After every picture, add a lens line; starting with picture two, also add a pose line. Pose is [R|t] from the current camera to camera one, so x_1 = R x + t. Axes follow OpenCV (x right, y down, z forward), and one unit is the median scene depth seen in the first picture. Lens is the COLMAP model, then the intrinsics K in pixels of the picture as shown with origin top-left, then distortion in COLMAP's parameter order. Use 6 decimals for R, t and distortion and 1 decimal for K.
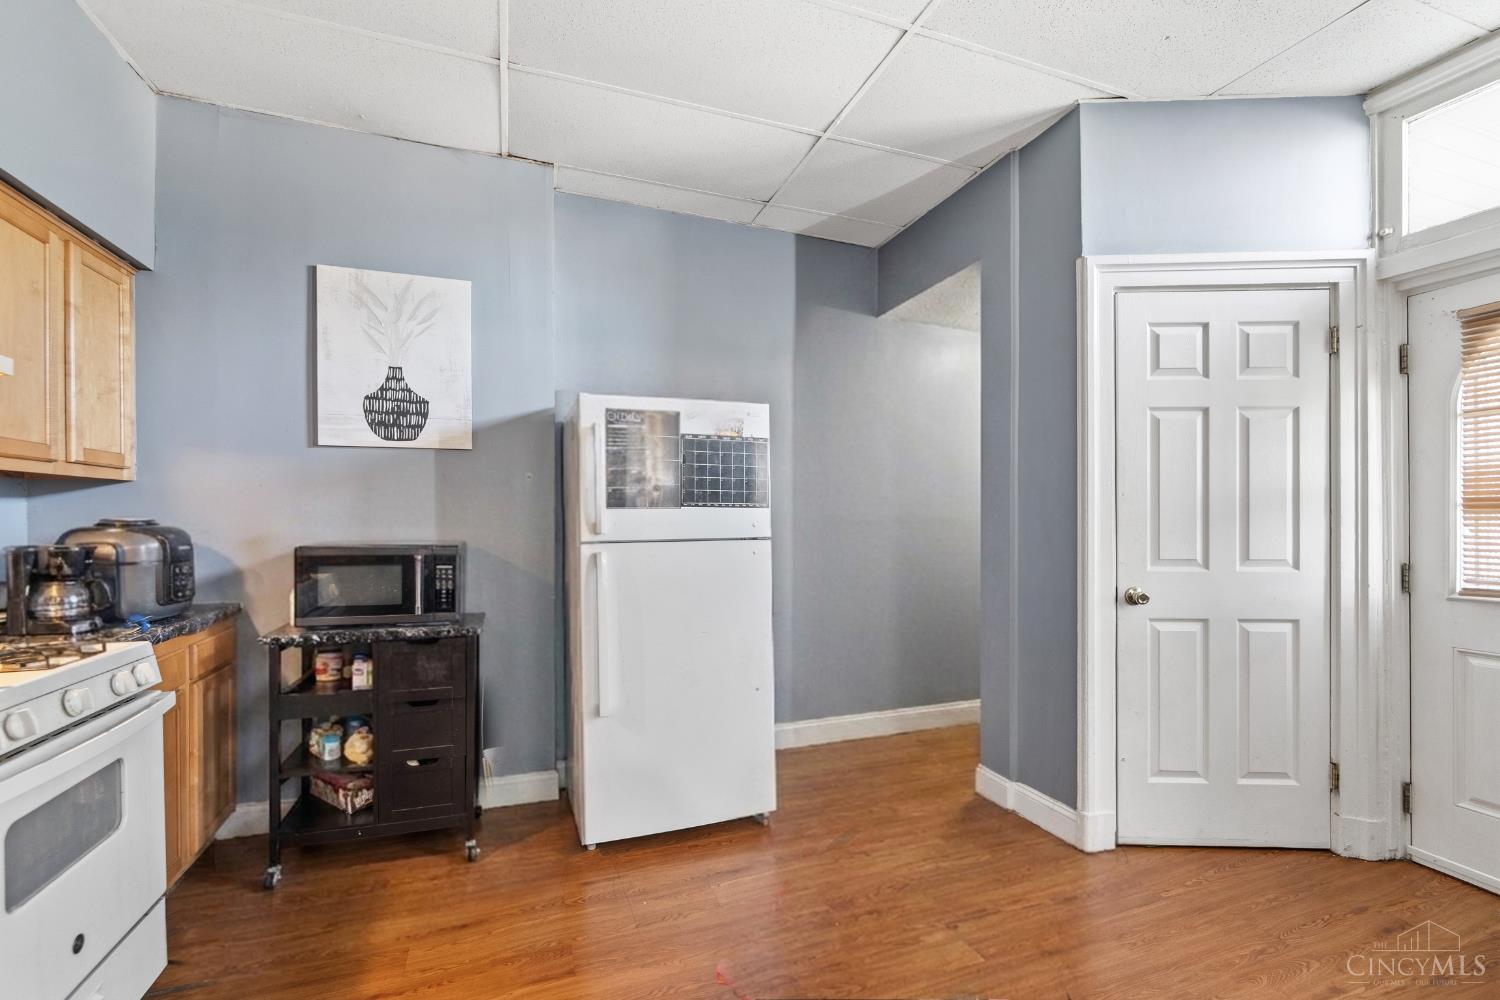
lens RADIAL K [[648.0, 0, 747.7], [0, 648.0, 527.3], [0, 0, 1]] dist [-0.000154, 0.000041]
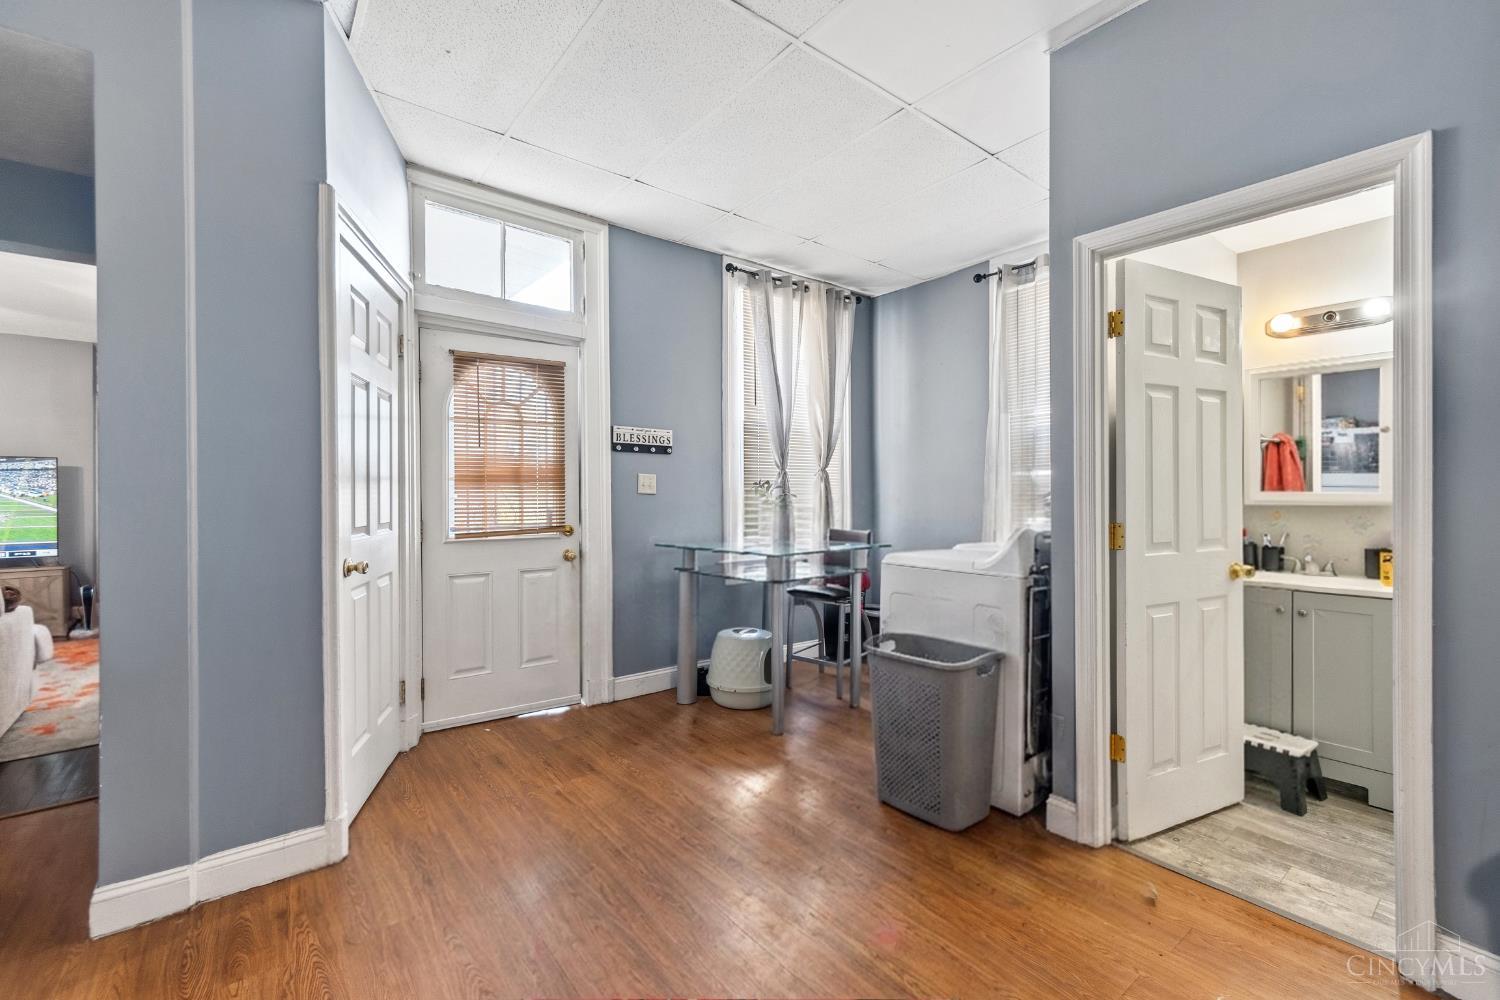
lens RADIAL K [[648.0, 0, 748.6], [0, 648.0, 494.3], [0, 0, 1]] dist [-0.000154, 0.000041]
pose [[-0.322007, -0.003033, 0.946732, -0.522470], [-0.002540, 0.999994, 0.002340, -0.004511], [-0.946734, -0.001651, -0.322013, 0.797716]]
